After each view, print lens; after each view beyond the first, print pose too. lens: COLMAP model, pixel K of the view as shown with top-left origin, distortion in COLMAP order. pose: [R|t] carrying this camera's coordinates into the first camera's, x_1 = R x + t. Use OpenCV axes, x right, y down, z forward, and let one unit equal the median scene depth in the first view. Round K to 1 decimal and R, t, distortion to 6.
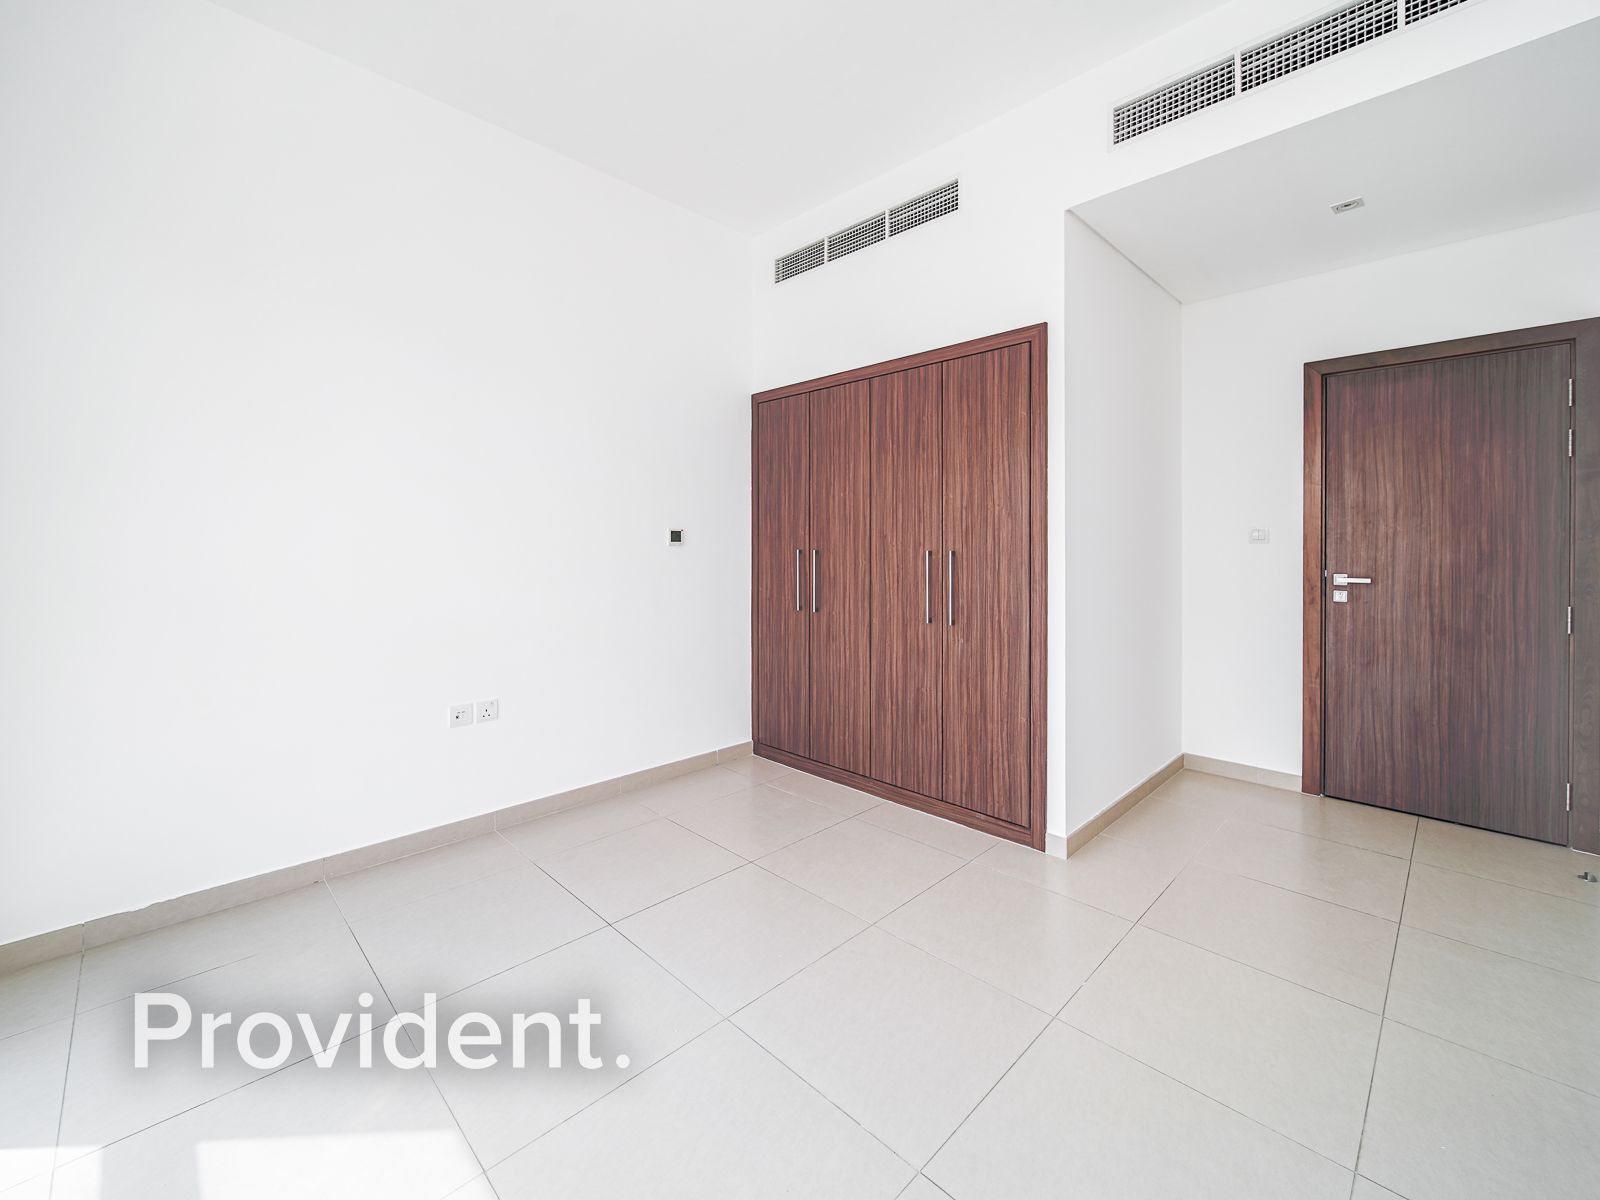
lens RADIAL K [[658.5, 0, 762.4], [0, 658.5, 545.8], [0, 0, 1]] dist [-0.001490, 0.000452]
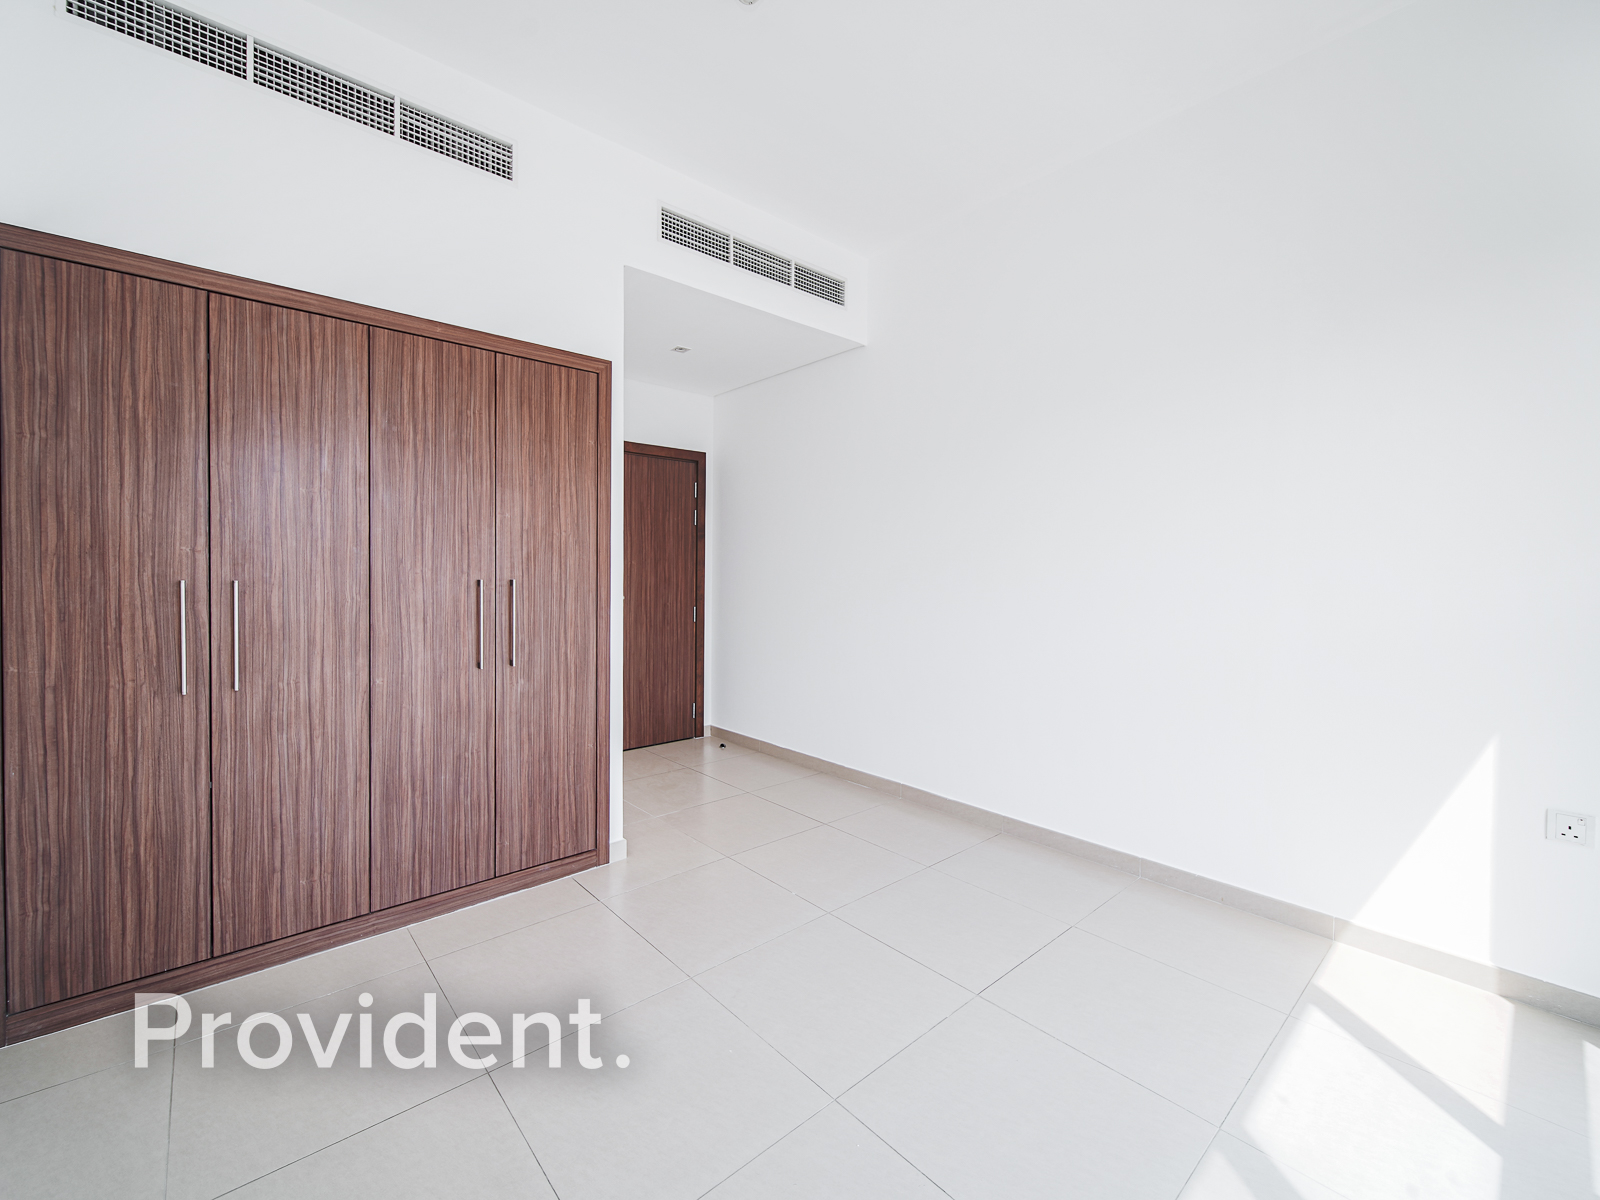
lens RADIAL K [[658.5, 0, 803.0], [0, 658.5, 584.0], [0, 0, 1]] dist [-0.001490, 0.000452]
pose [[0.043127, -0.016195, 0.998938, -0.542787], [-0.004588, 0.999855, 0.016408, -0.002290], [-0.999059, -0.005291, 0.043046, 0.573792]]
